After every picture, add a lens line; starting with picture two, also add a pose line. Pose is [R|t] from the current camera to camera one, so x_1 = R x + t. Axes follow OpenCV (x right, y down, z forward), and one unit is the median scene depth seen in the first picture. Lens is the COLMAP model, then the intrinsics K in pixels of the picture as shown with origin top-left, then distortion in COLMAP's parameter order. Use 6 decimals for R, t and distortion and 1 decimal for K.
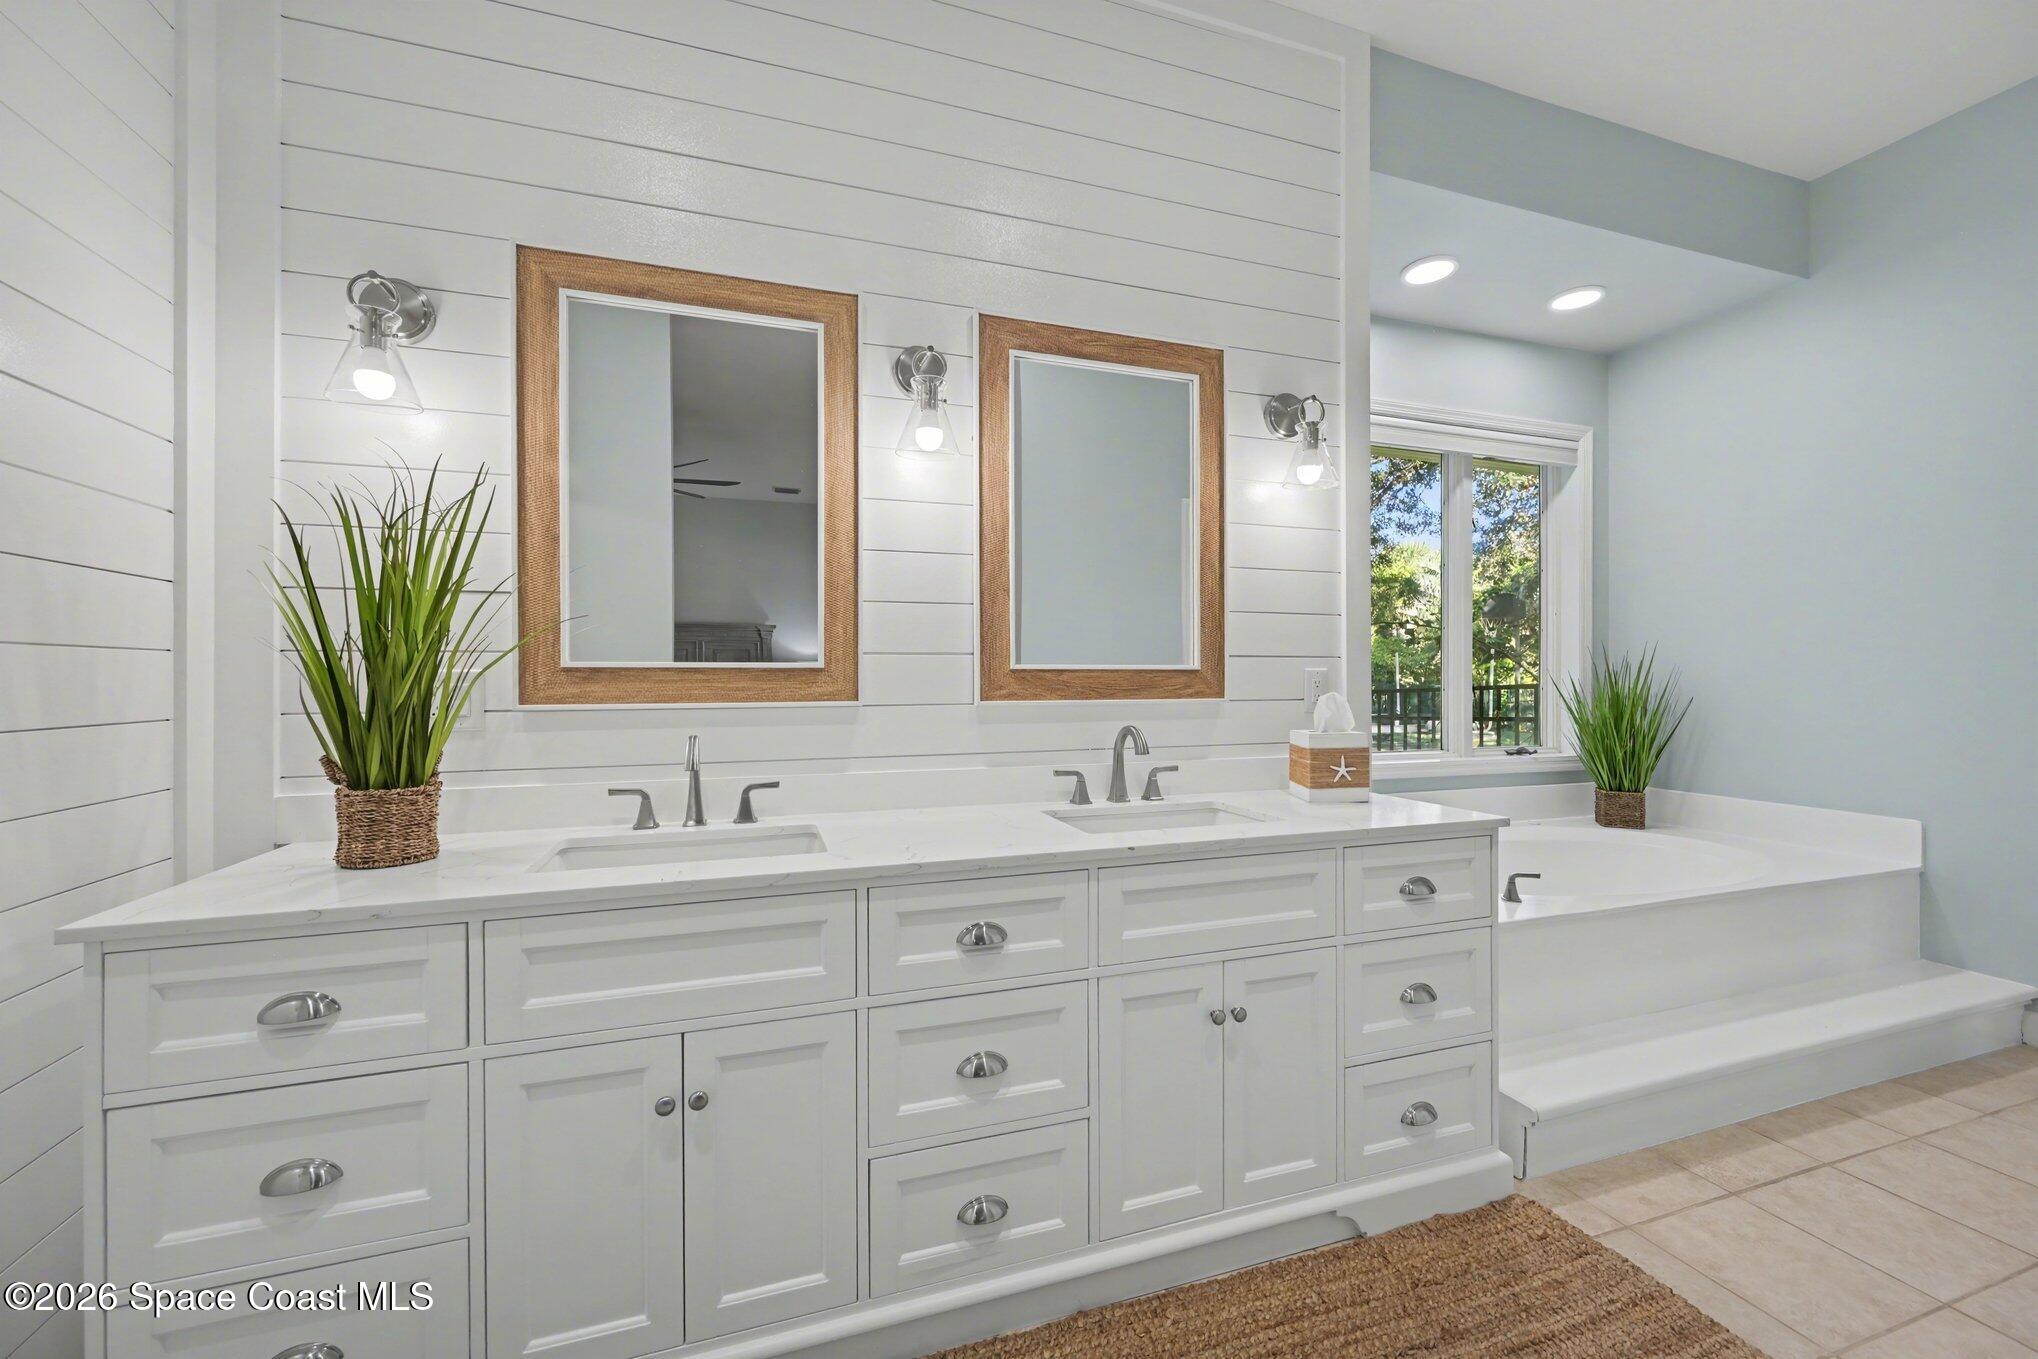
lens RADIAL K [[810.1, 0, 1014.9], [0, 810.1, 676.4], [0, 0, 1]] dist [0.002796, 0.000234]
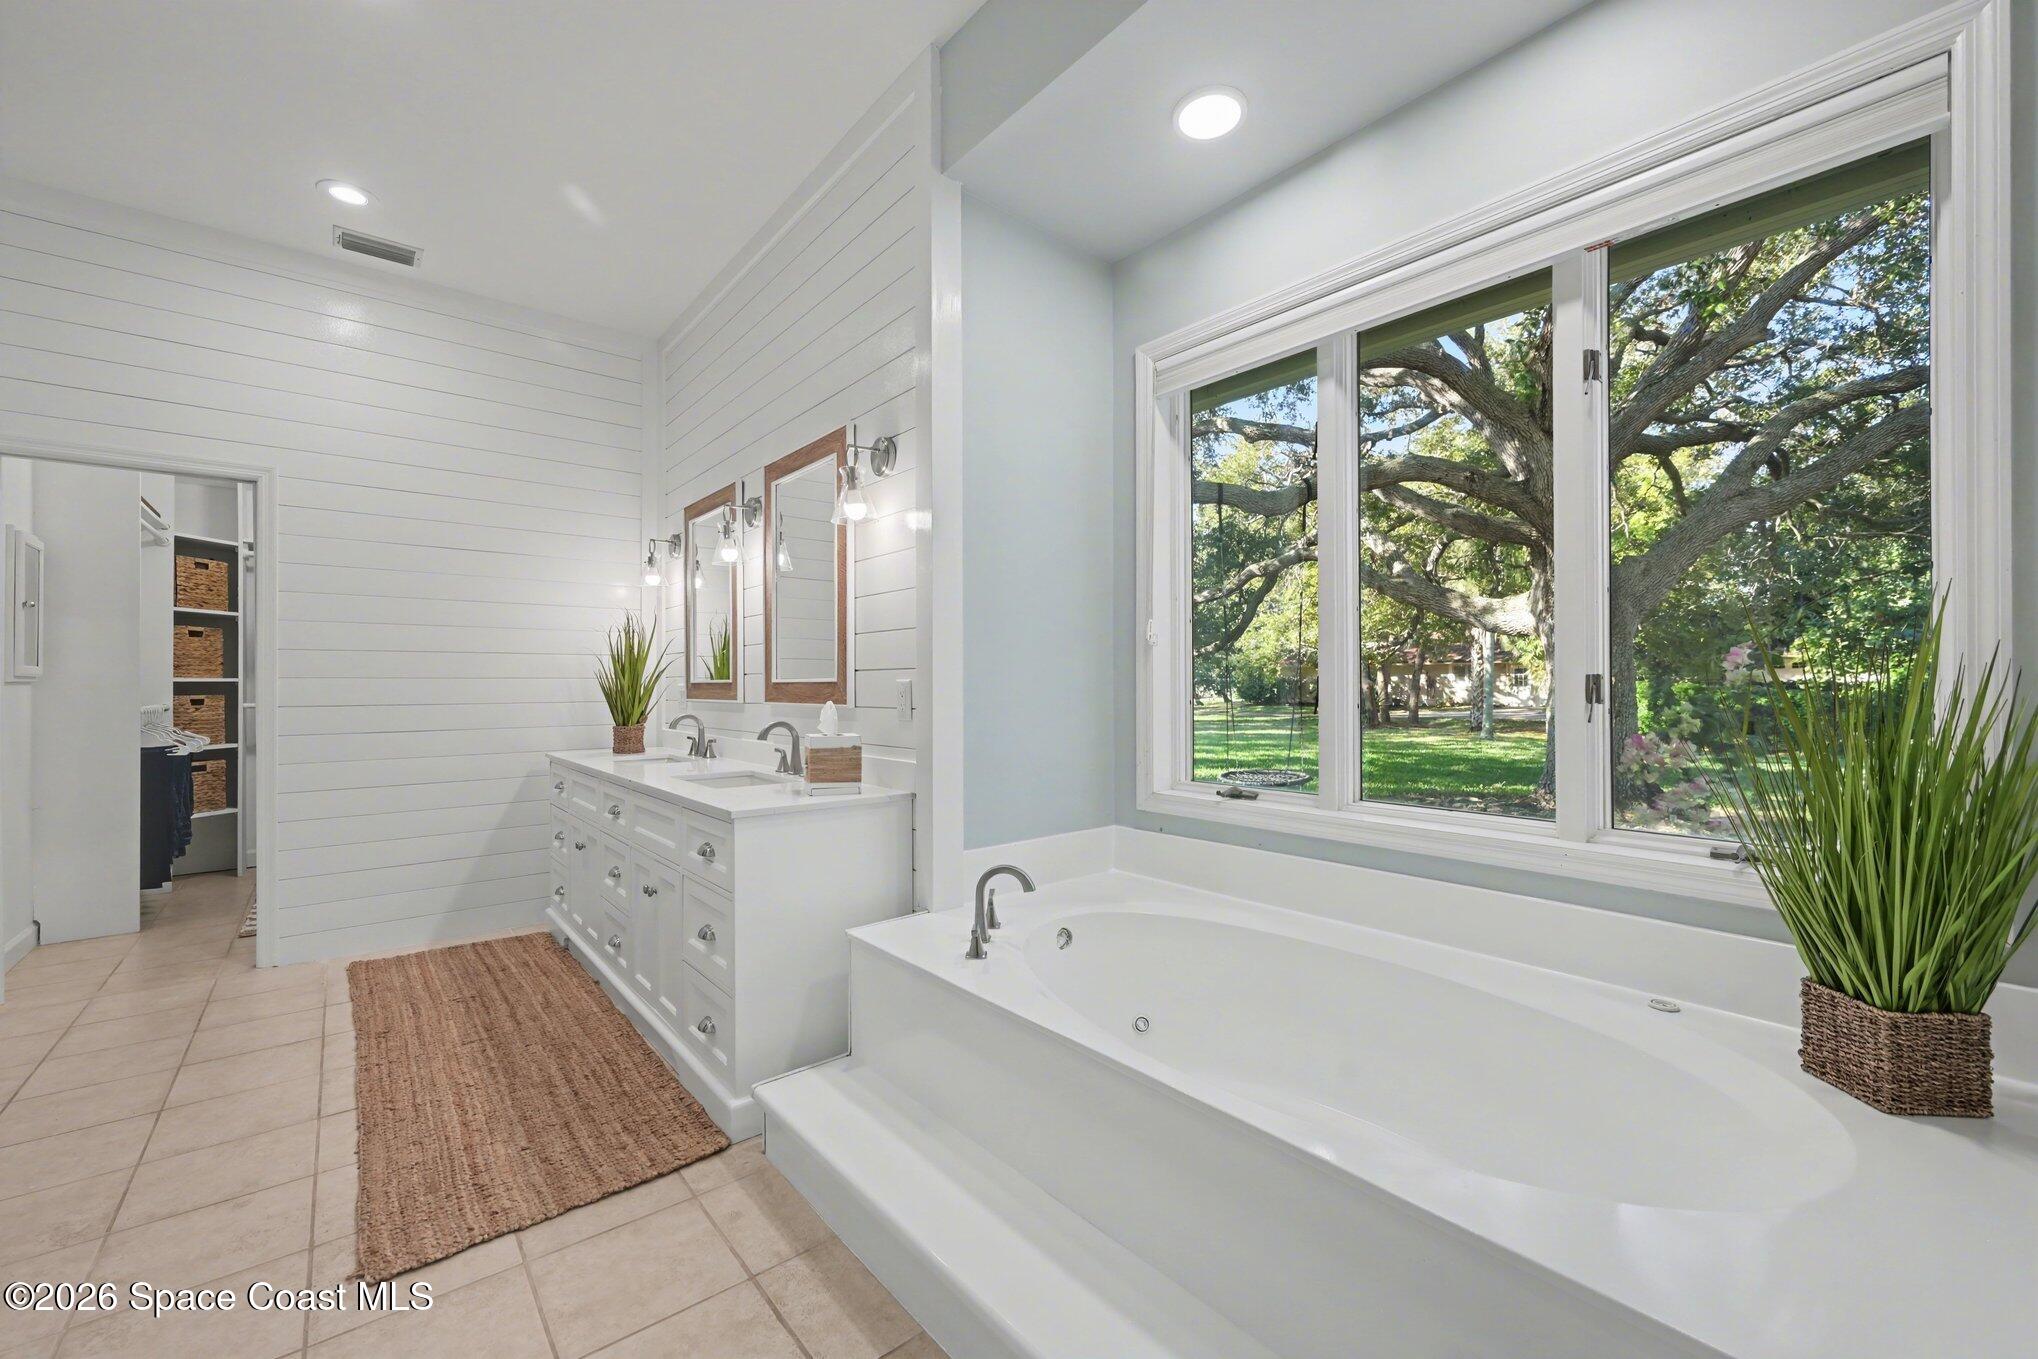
lens RADIAL K [[810.1, 0, 1013.5], [0, 810.1, 685.2], [0, 0, 1]] dist [0.002796, 0.000234]
pose [[0.366137, 0.003436, -0.930554, 1.811535], [-0.002776, 0.999993, 0.002601, -0.007267], [0.930557, 0.001631, 0.366144, 0.945882]]
